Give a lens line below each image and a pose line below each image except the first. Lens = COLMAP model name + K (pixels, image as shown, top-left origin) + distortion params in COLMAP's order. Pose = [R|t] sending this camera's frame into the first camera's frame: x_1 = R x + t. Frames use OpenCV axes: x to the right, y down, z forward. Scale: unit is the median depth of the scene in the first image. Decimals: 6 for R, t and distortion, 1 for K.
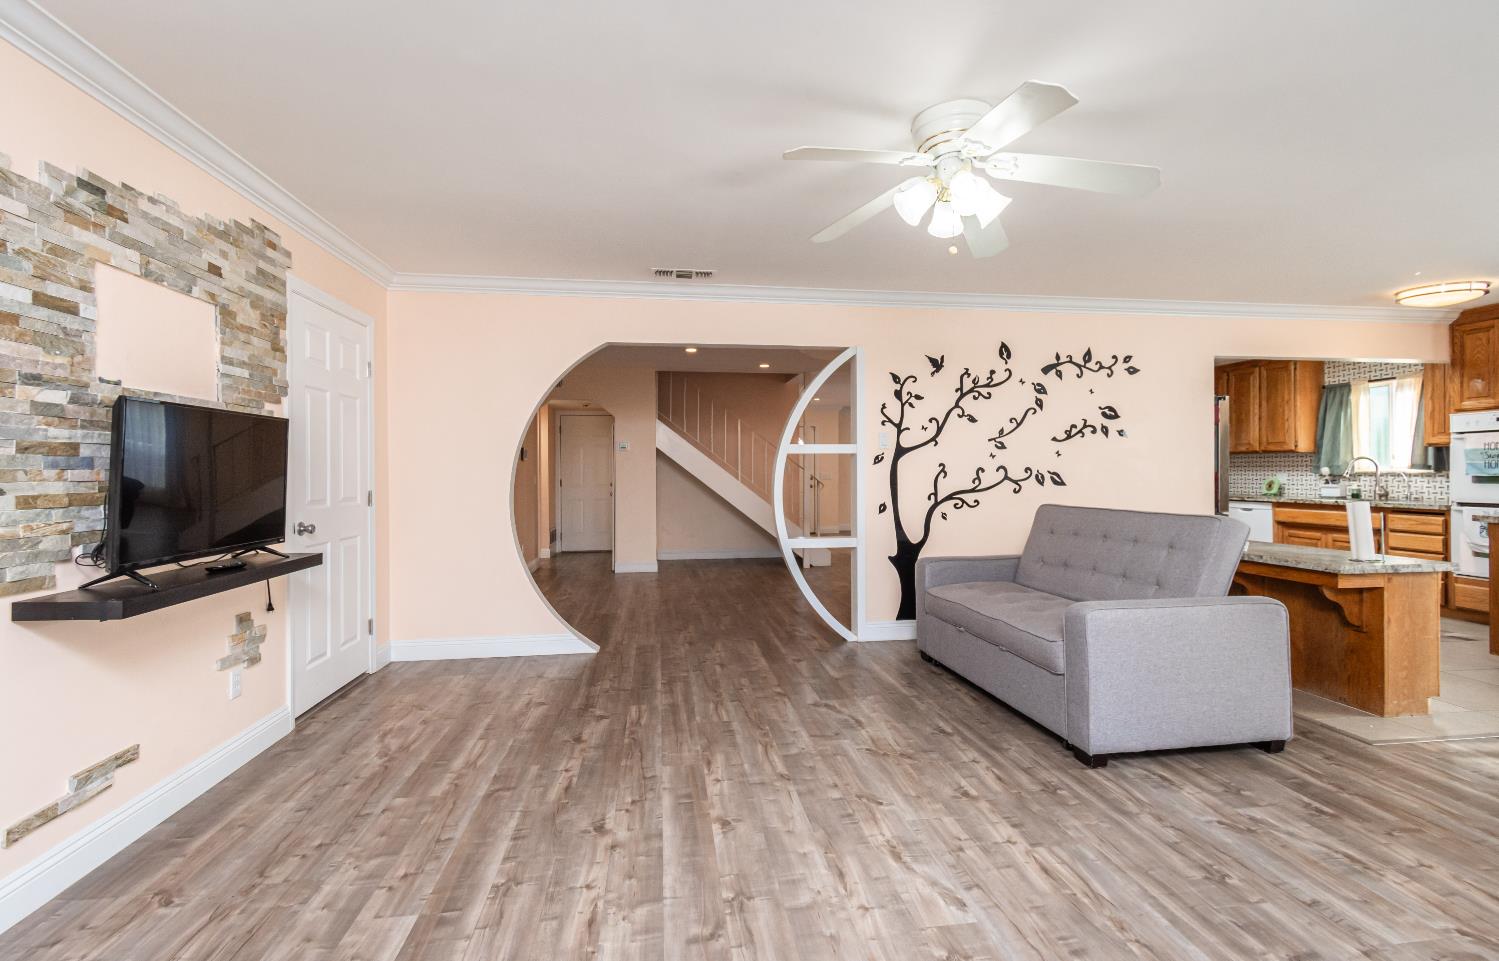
lens RADIAL K [[670.8, 0, 752.3], [0, 670.8, 477.1], [0, 0, 1]] dist [0.014714, -0.006316]
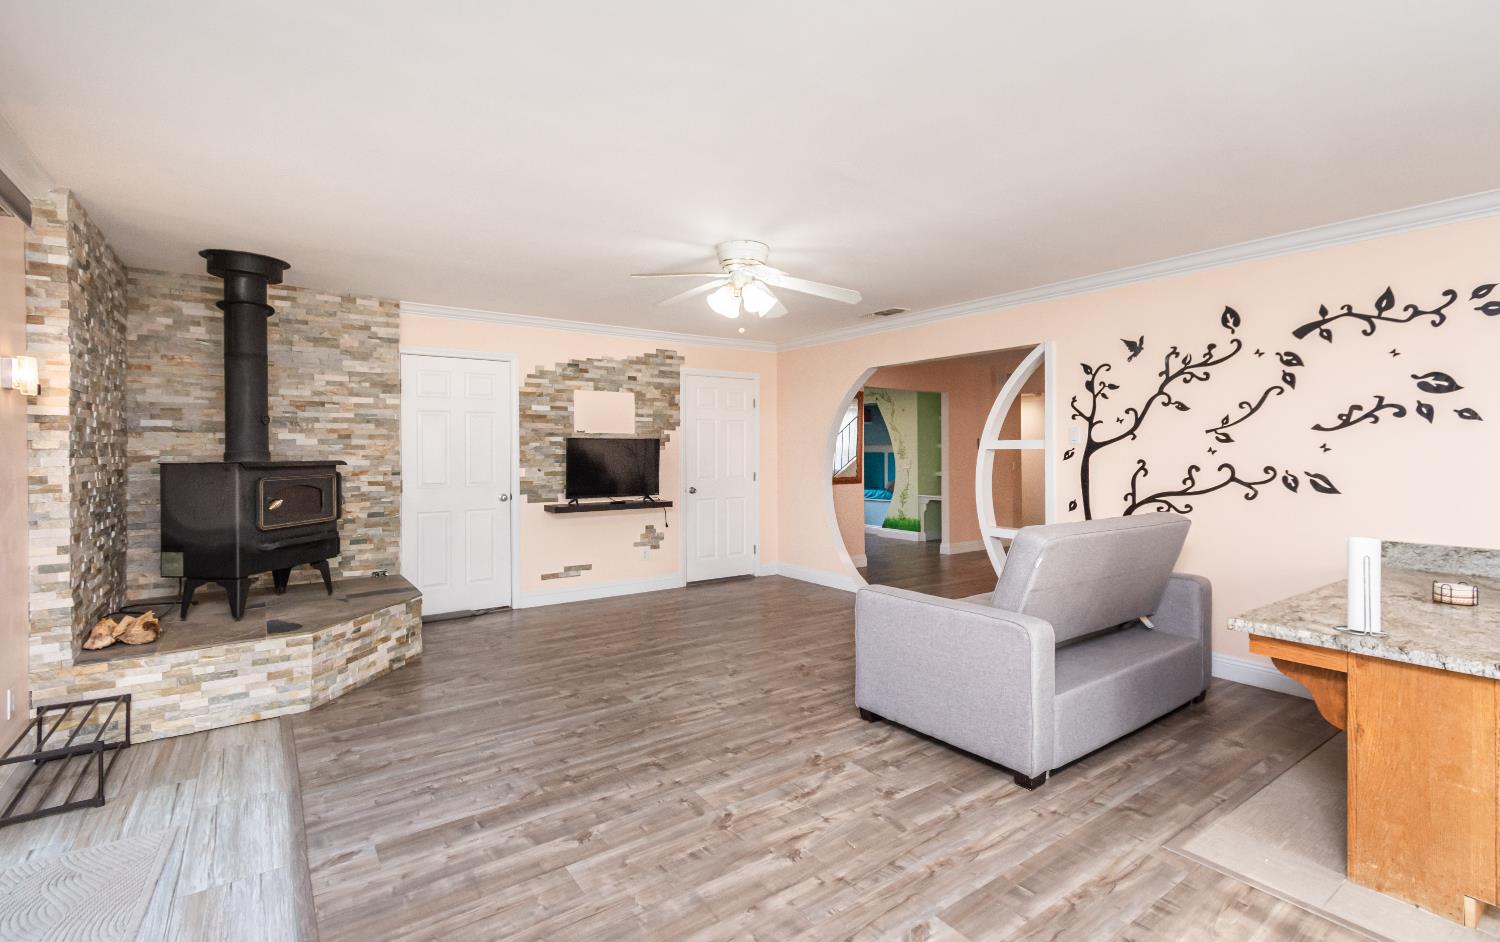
lens RADIAL K [[675.8, 0, 748.2], [0, 675.8, 457.8], [0, 0, 1]] dist [0.003504, 0.000284]
pose [[0.464623, 0.010491, -0.885446, 0.836876], [-0.007177, 0.999942, 0.008082, -0.027037], [0.885479, 0.002600, 0.464671, 0.141023]]
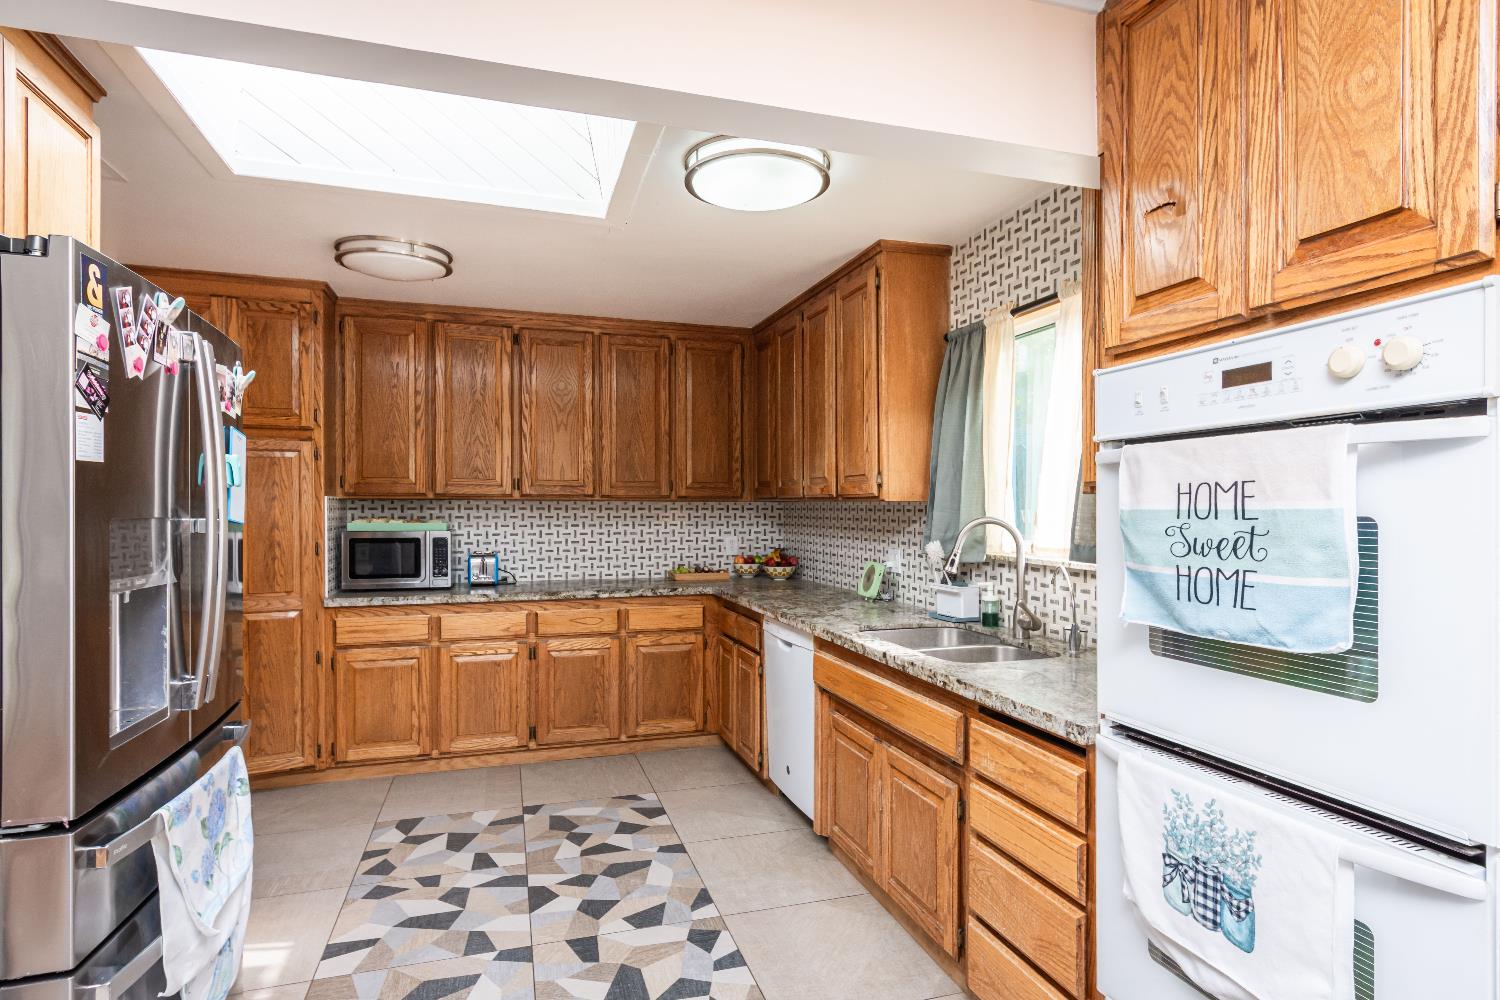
lens RADIAL K [[804.1, 0, 755.2], [0, 804.1, 507.2], [0, 0, 1]] dist [0.003110, 0.000122]
pose [[0.986196, 0.004574, 0.165516, 0.971766], [-0.003475, 0.999970, -0.006929, -0.044202], [-0.165543, 0.006258, 0.986183, 0.821442]]
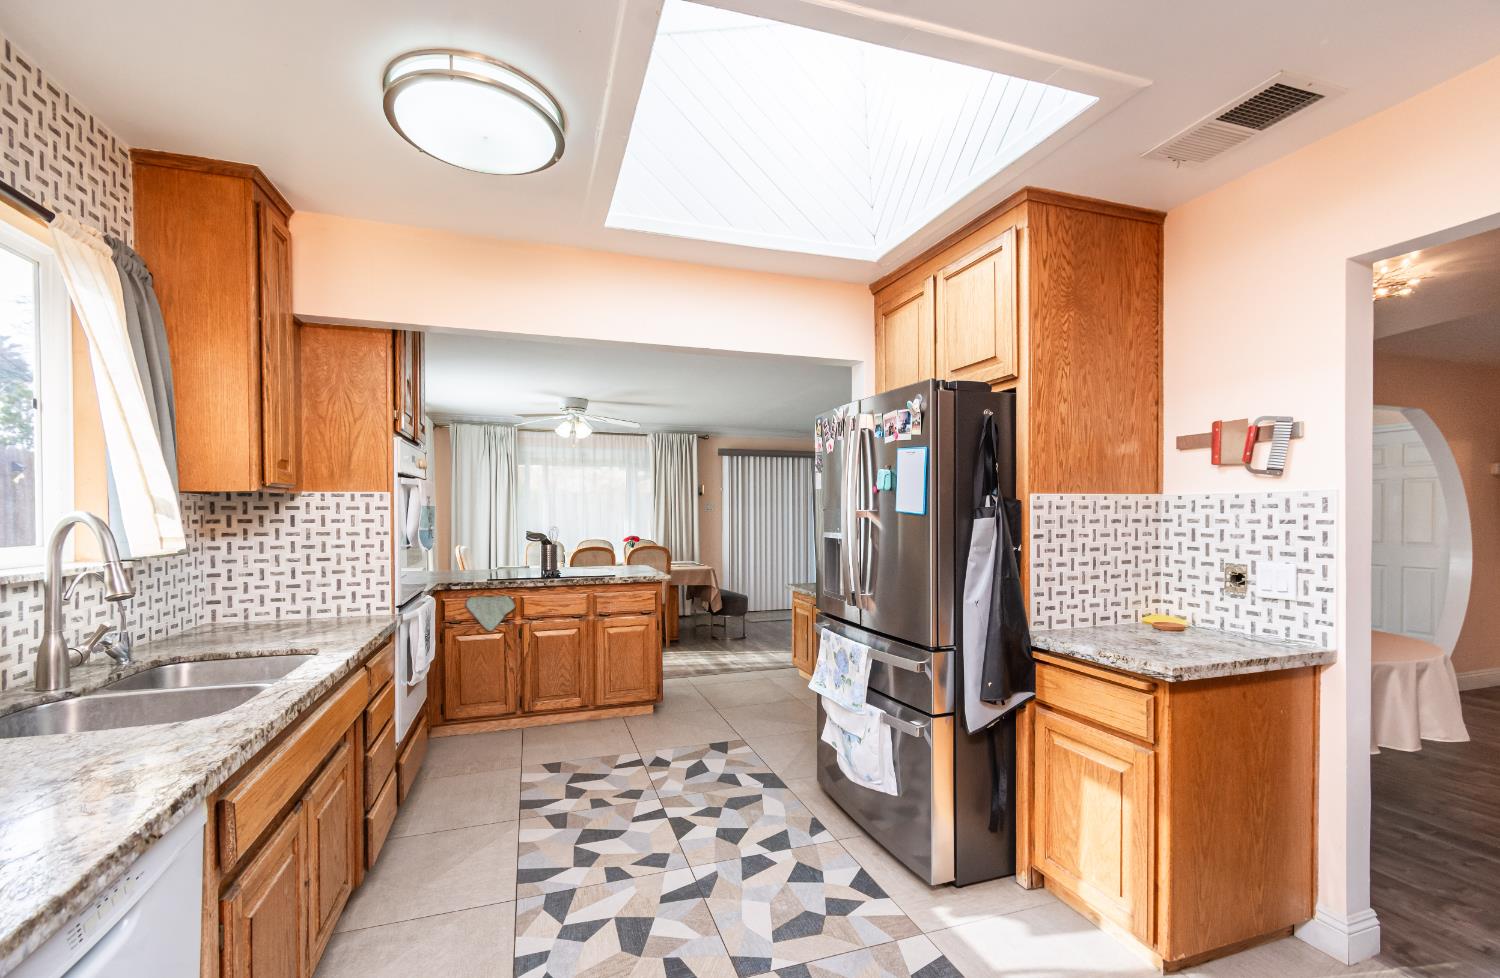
lens RADIAL K [[647.6, 0, 749.0], [0, 647.6, 519.3], [0, 0, 1]] dist [0.000093, 0.000001]
pose [[-0.982029, 0.007452, -0.188582, 0.981891], [0.004443, 0.999856, 0.016372, -0.041738], [0.188676, 0.015240, -0.981921, 1.741746]]
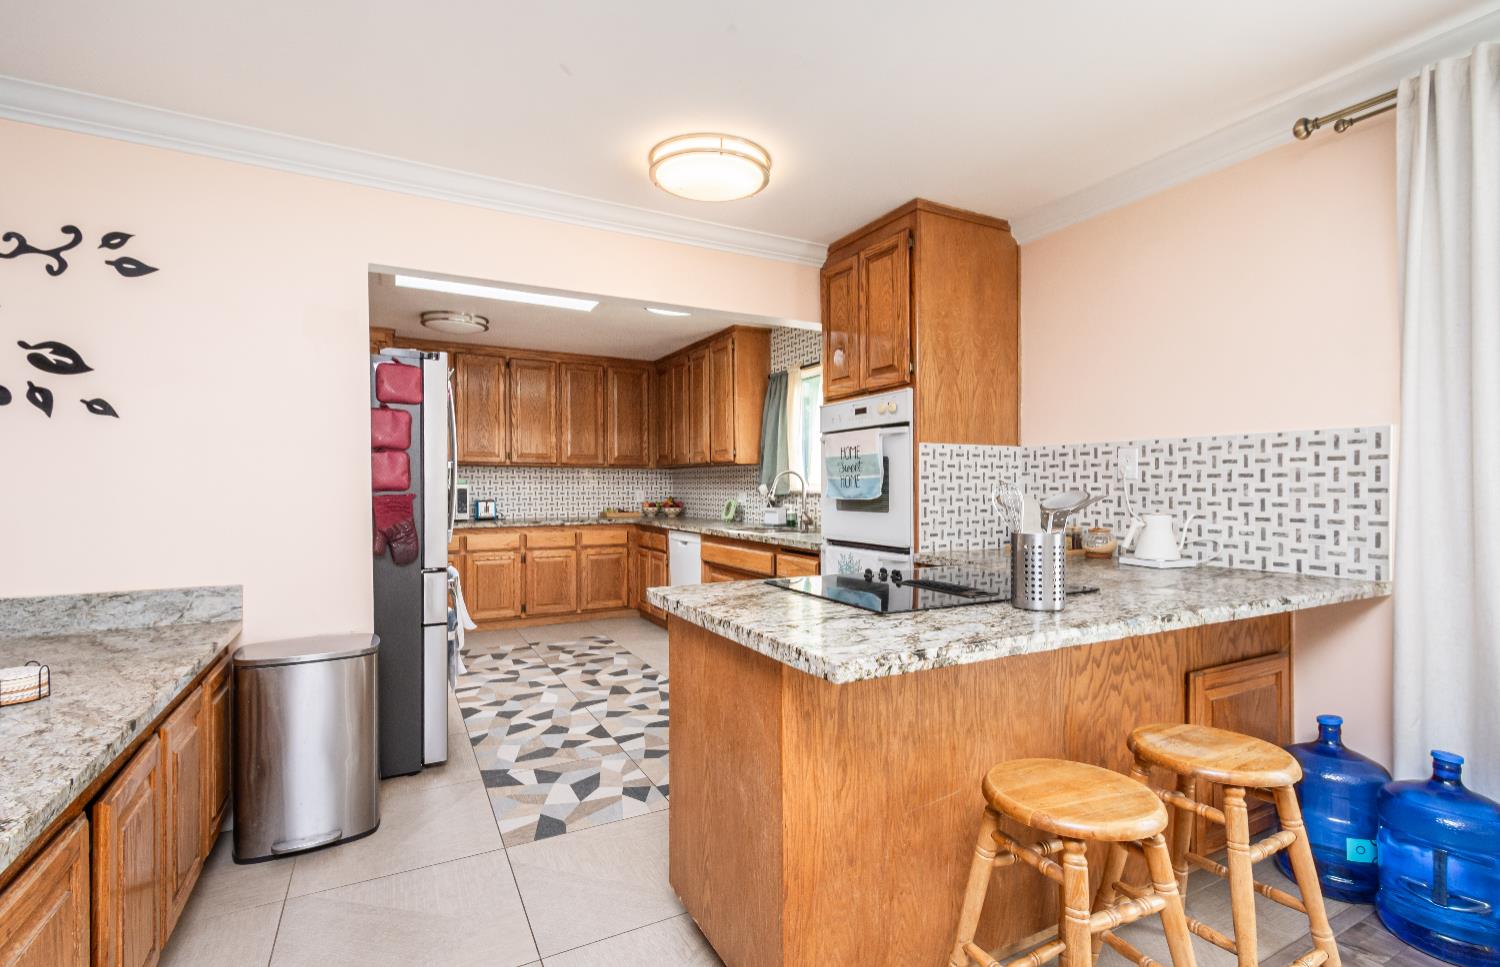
lens RADIAL K [[673.4, 0, 745.4], [0, 673.4, 488.0], [0, 0, 1]] dist [0.014389, -0.000157]
pose [[0.939779, 0.001115, 0.341780, 0.838087], [0.000555, 0.999988, -0.004787, -0.010408], [-0.341782, 0.004689, 0.939768, 0.462356]]
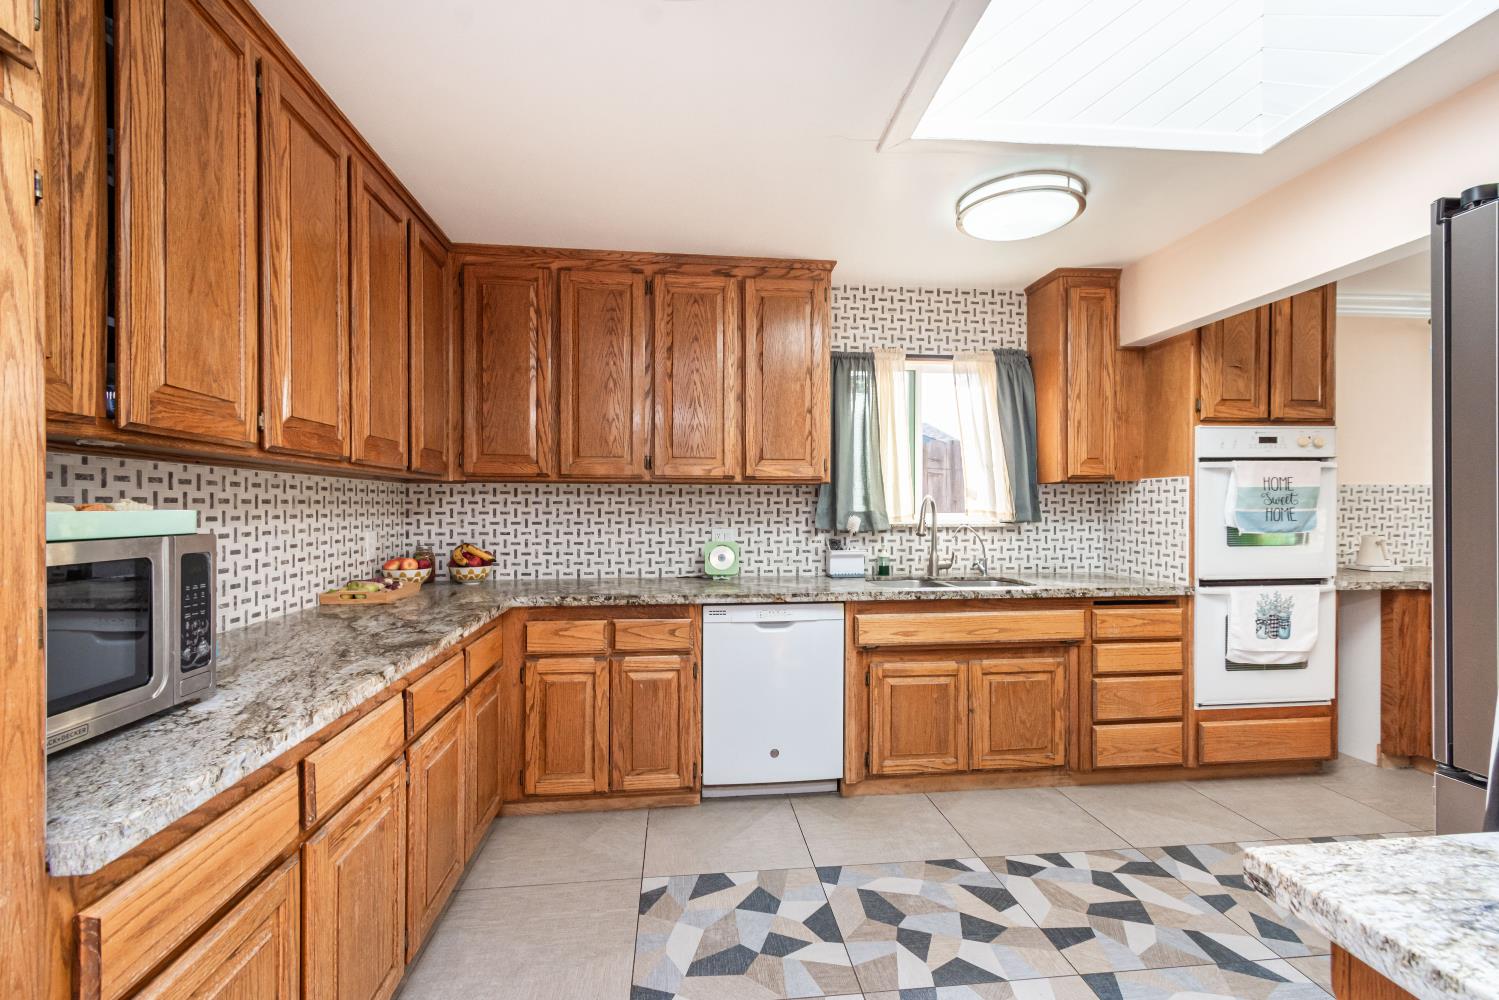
lens RADIAL K [[664.7, 0, 749.5], [0, 664.7, 500.0], [0, 0, 1]] dist [0.003002, 0.000309]
pose [[0.033632, 0.010764, 0.999376, 0.525207], [0.009219, 0.999896, -0.011080, -0.031283], [-0.999392, 0.009586, 0.033529, 1.538802]]
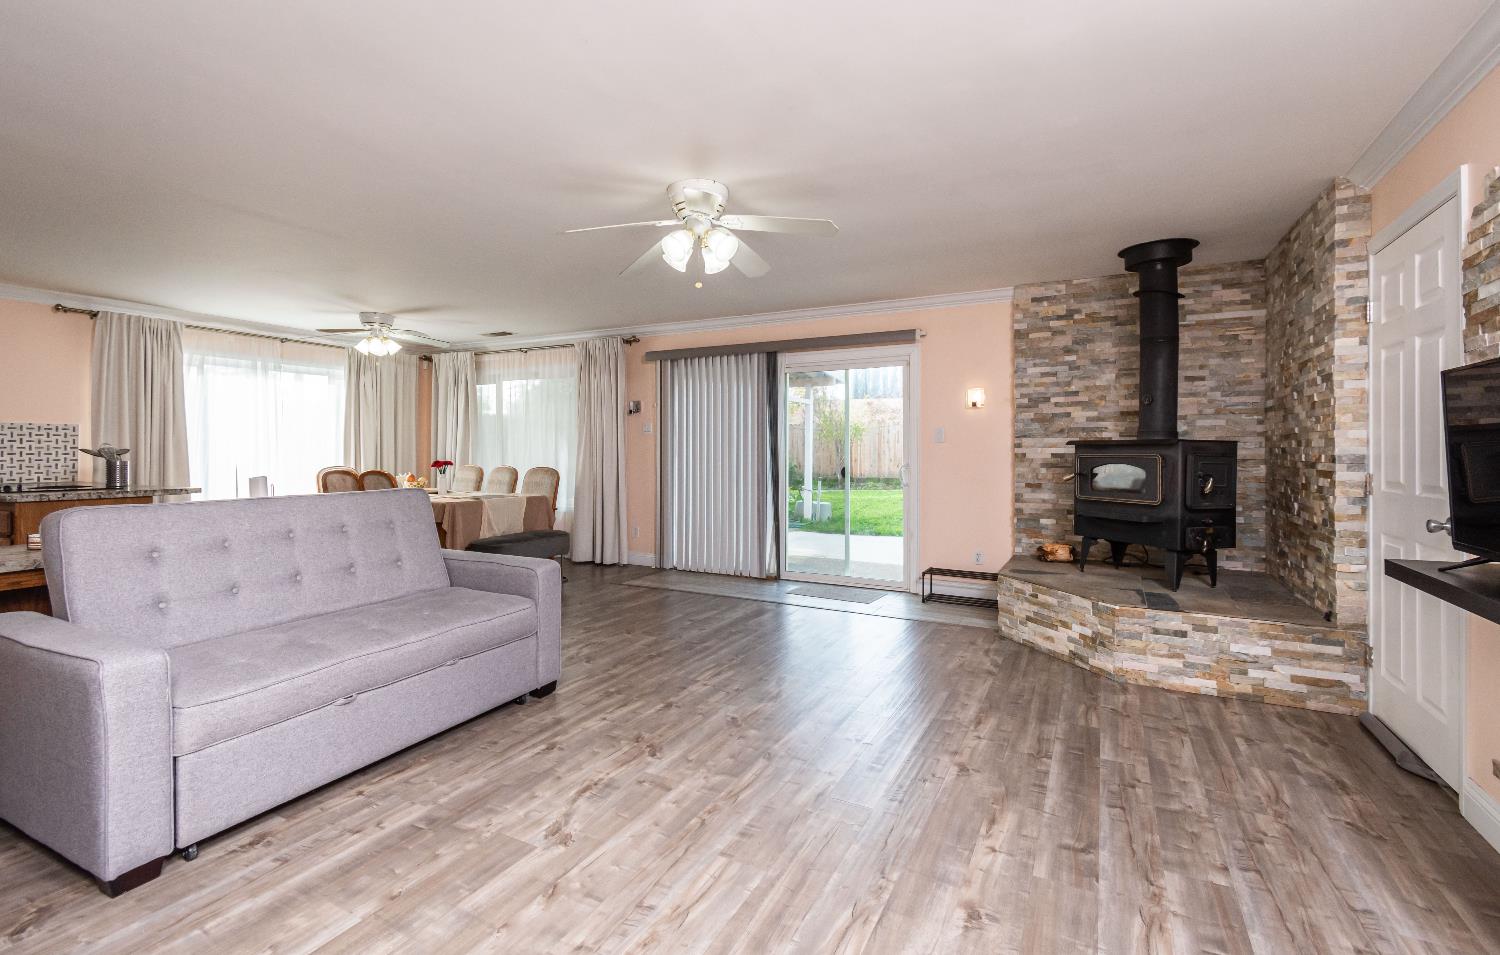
lens RADIAL K [[673.3, 0, 751.7], [0, 673.3, 451.9], [0, 0, 1]] dist [0.004634, -0.000601]
pose [[-0.814126, 0.000348, 0.580688, -0.281289], [0.005292, 0.999963, 0.006820, -0.005309], [-0.580664, 0.008625, -0.814098, 1.006296]]
